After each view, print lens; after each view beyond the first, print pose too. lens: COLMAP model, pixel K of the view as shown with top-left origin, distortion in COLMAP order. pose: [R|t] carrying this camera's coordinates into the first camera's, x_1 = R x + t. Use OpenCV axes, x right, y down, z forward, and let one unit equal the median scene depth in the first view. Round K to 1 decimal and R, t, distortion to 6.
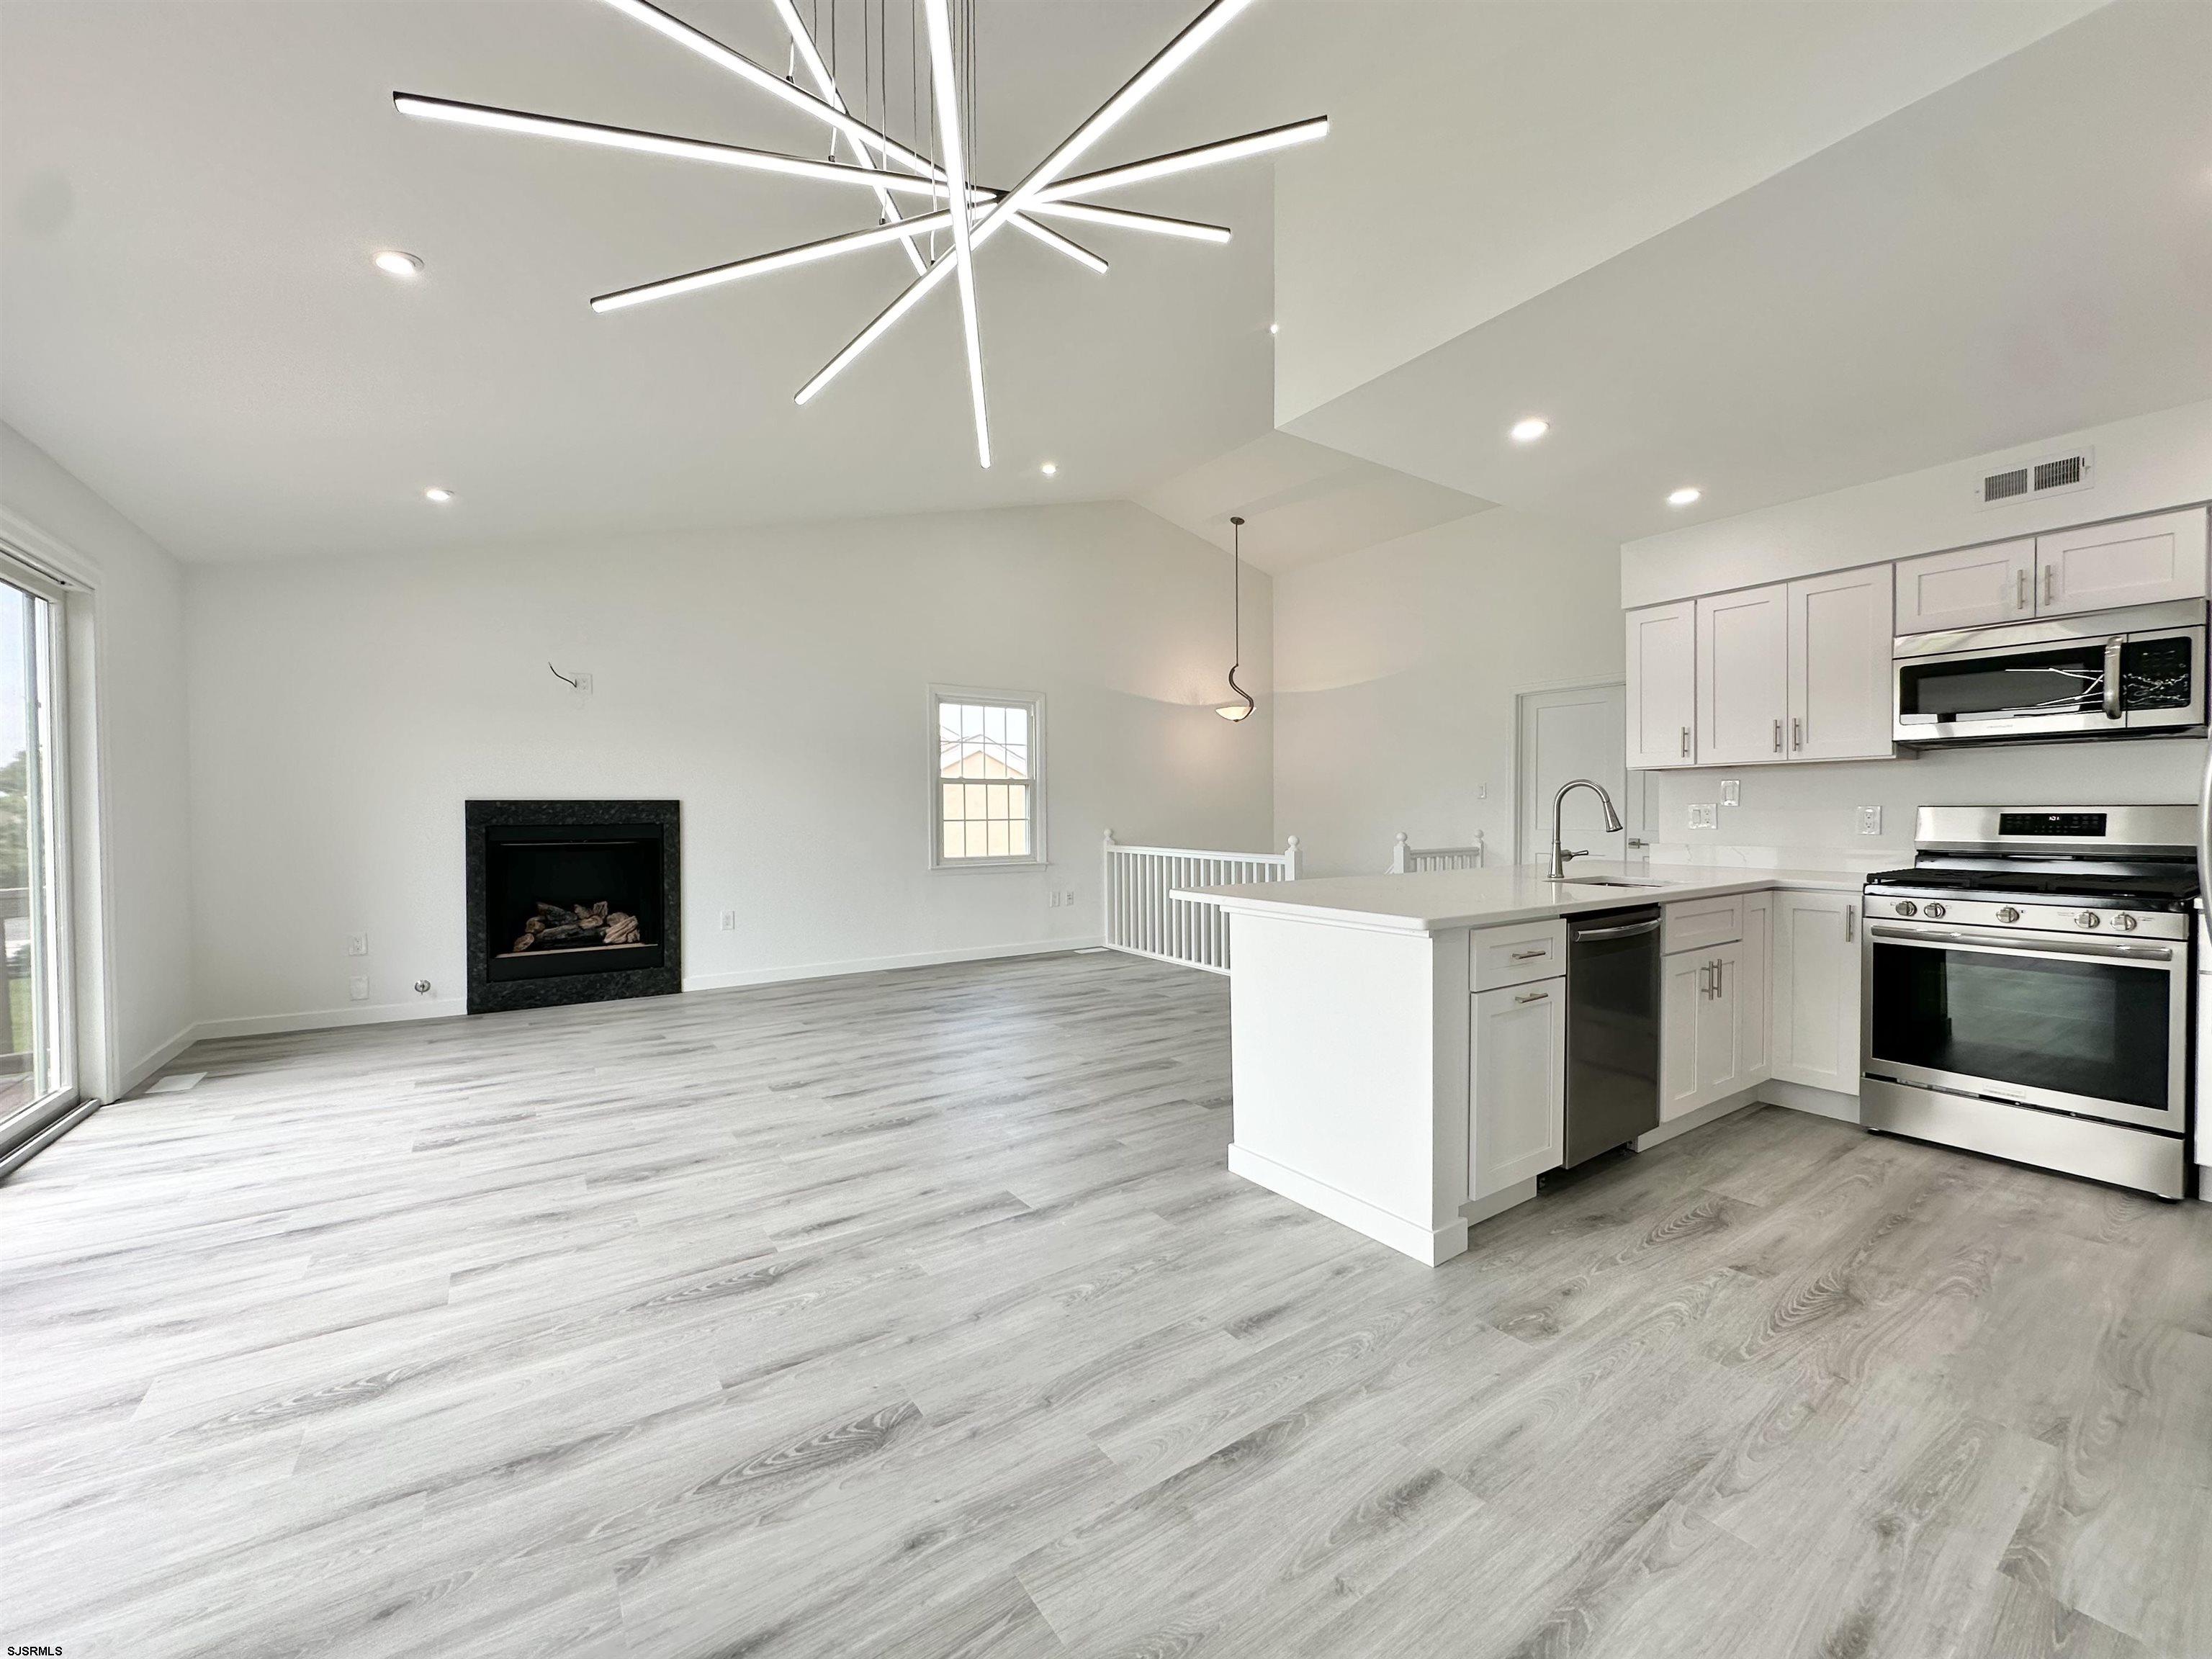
lens RADIAL K [[886.0, 0, 1112.1], [0, 886.0, 825.8], [0, 0, 1]] dist [-0.005400, 0.000538]
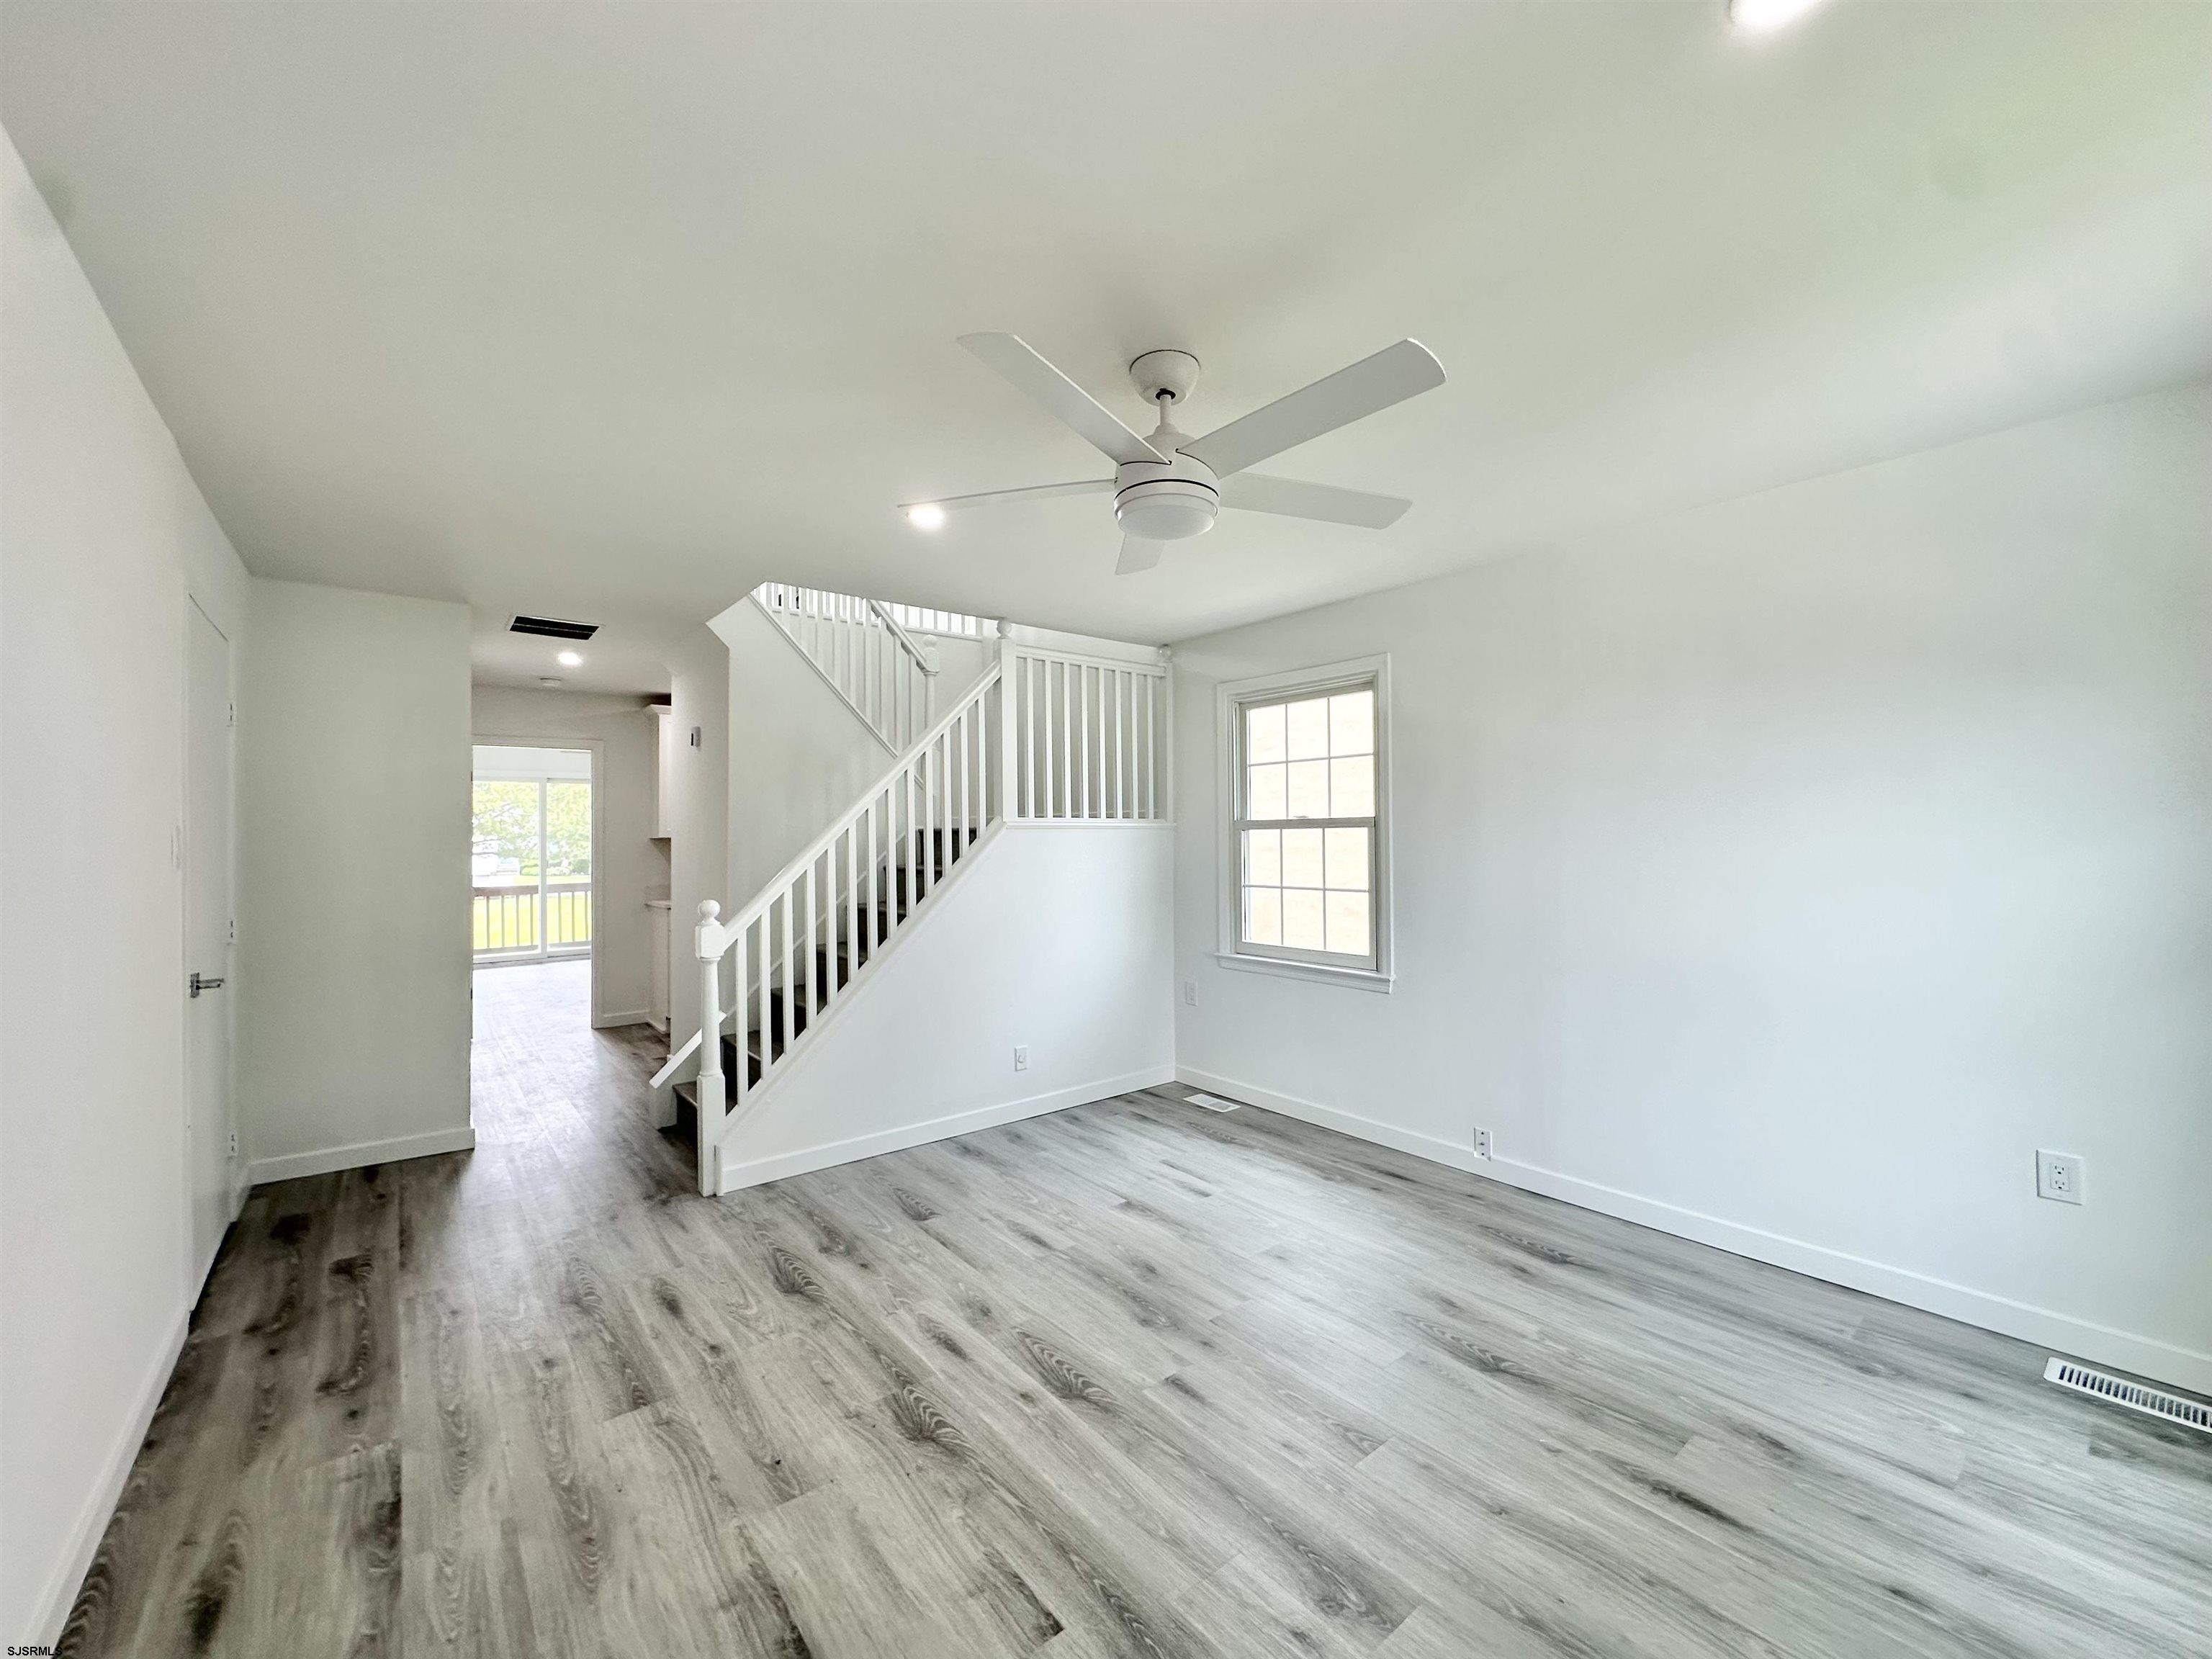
lens RADIAL K [[886.0, 0, 1093.8], [0, 886.0, 819.2], [0, 0, 1]] dist [-0.005400, 0.000538]
pose [[0.070812, -0.016154, -0.997359, 0.619343], [-0.001005, 0.999867, -0.016266, -0.059797], [0.997489, 0.002154, 0.070786, 1.127510]]
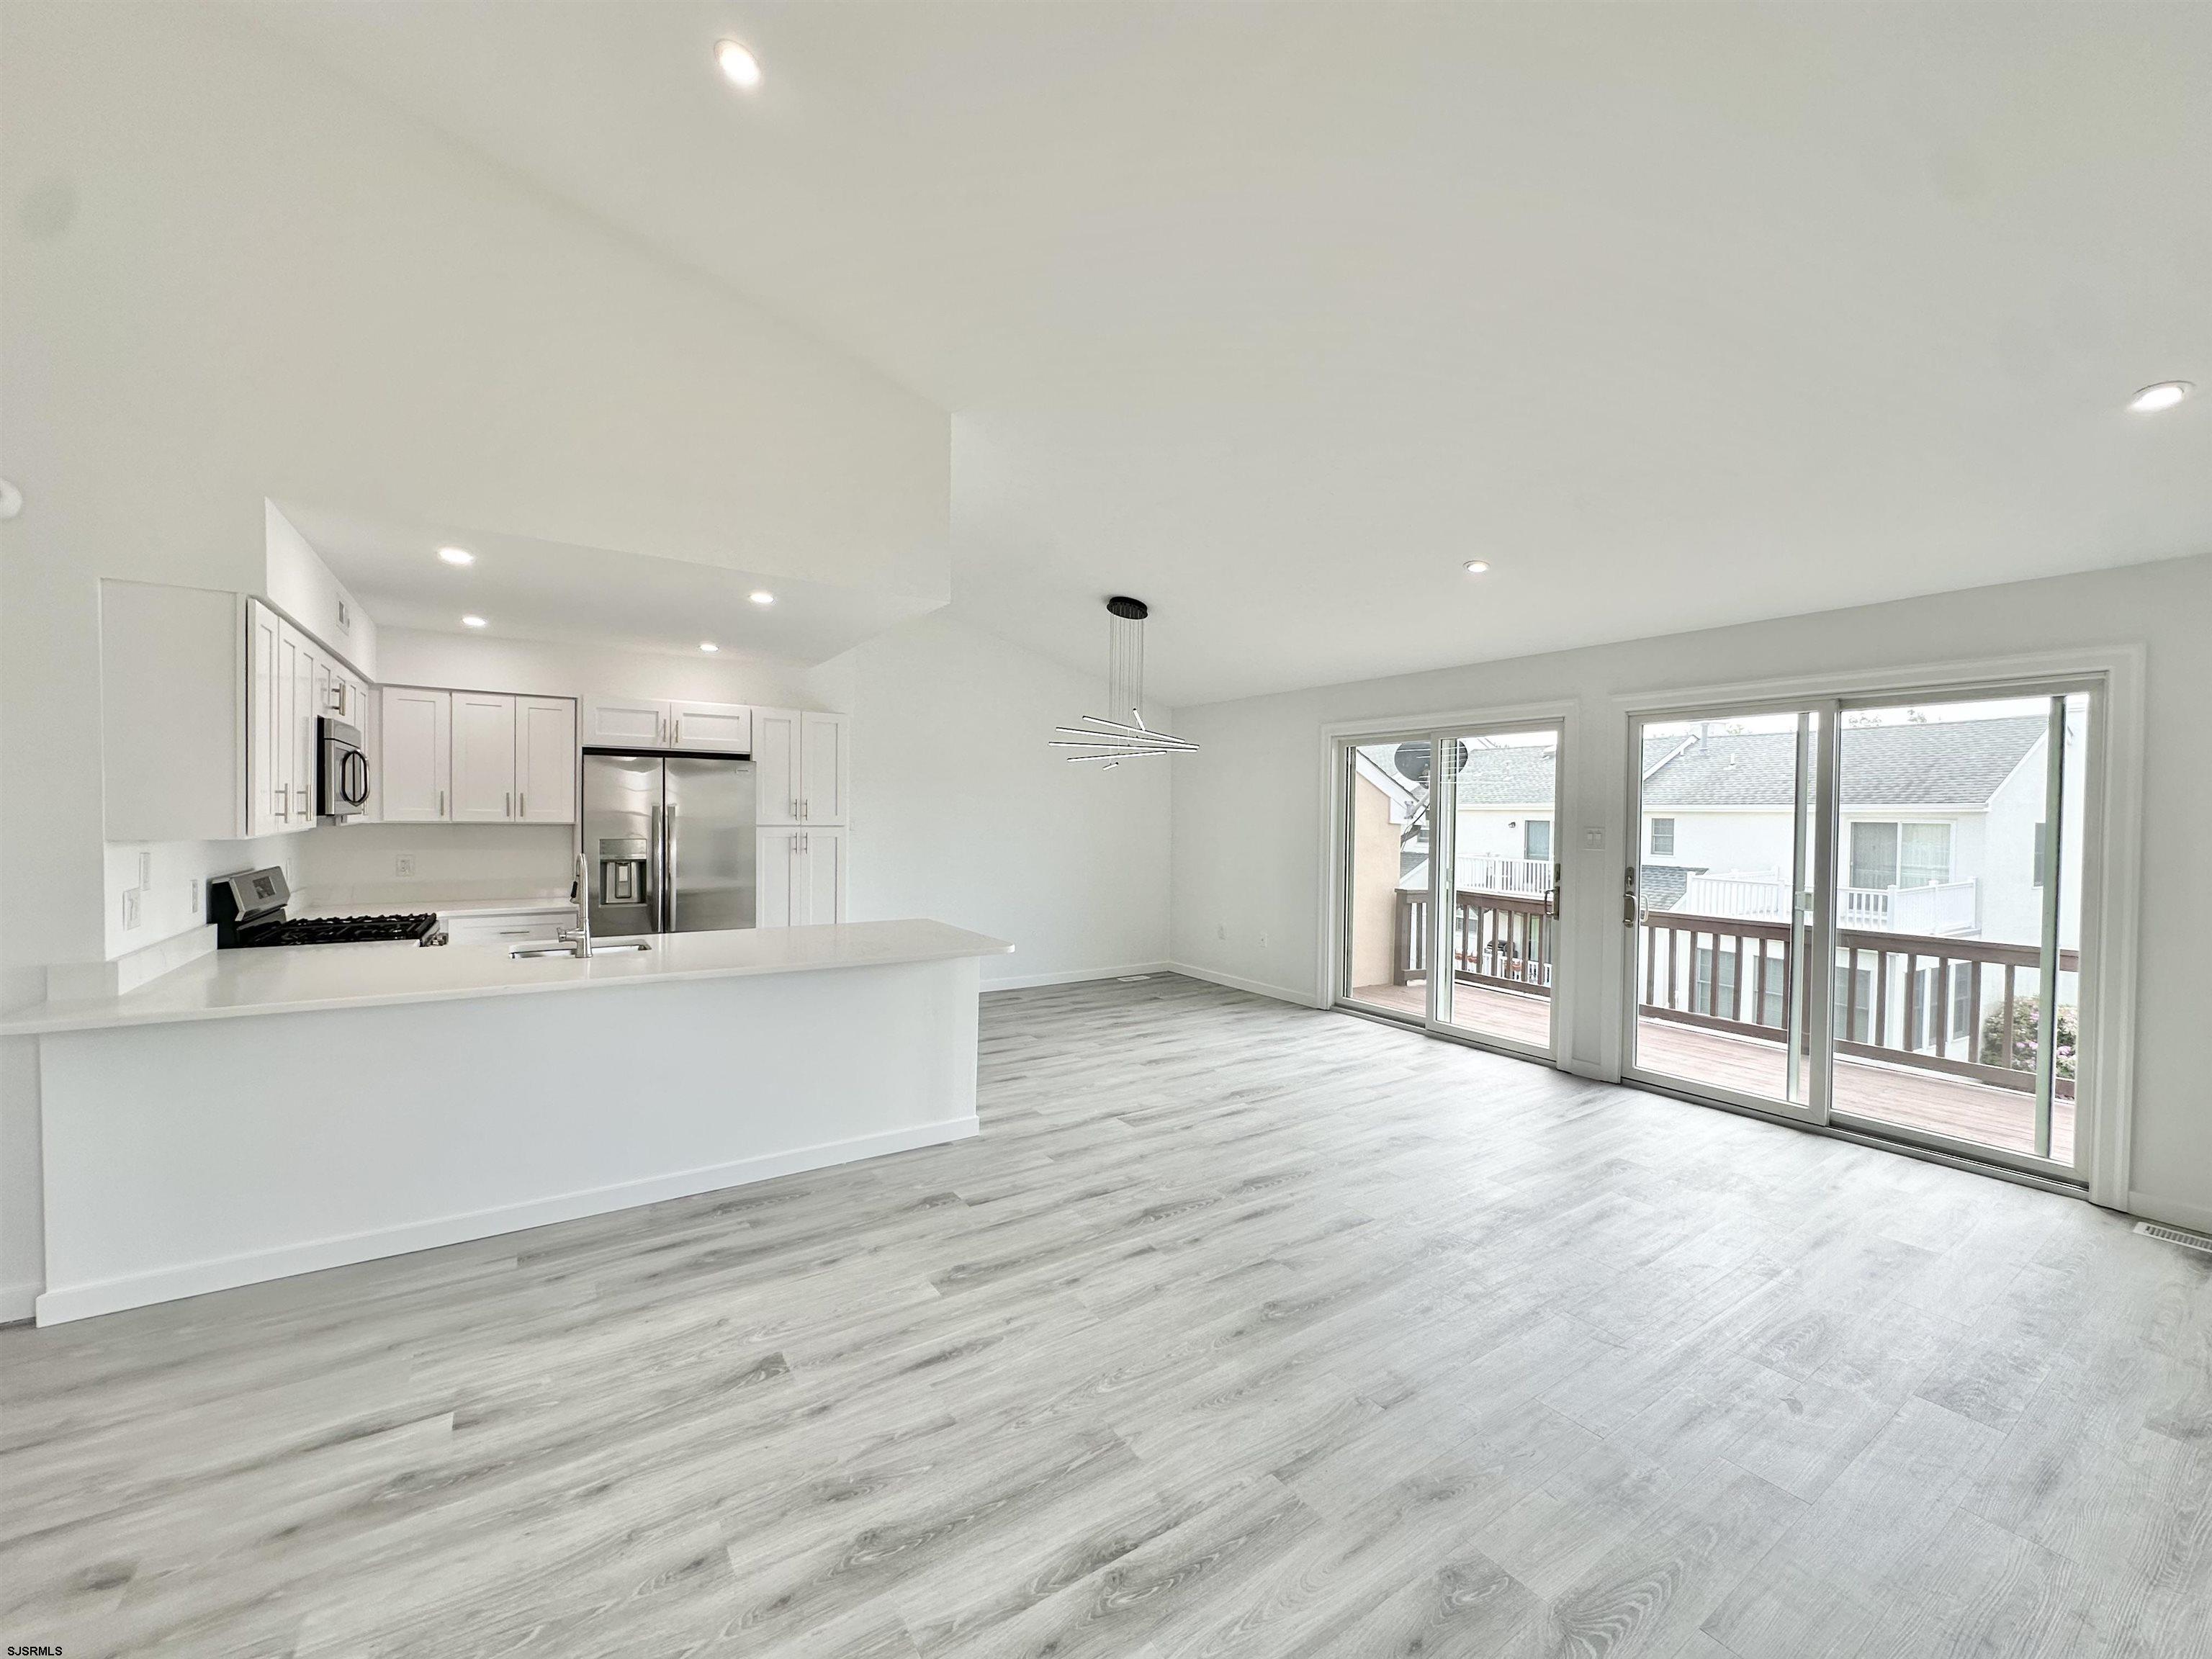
lens RADIAL K [[886.0, 0, 1104.8], [0, 886.0, 820.8], [0, 0, 1]] dist [-0.005400, 0.000538]
pose [[-0.999702, -0.007105, 0.023362, -0.053620], [-0.006521, 0.999666, 0.024993, -0.080734], [-0.023531, 0.024833, -0.999415, 1.346089]]
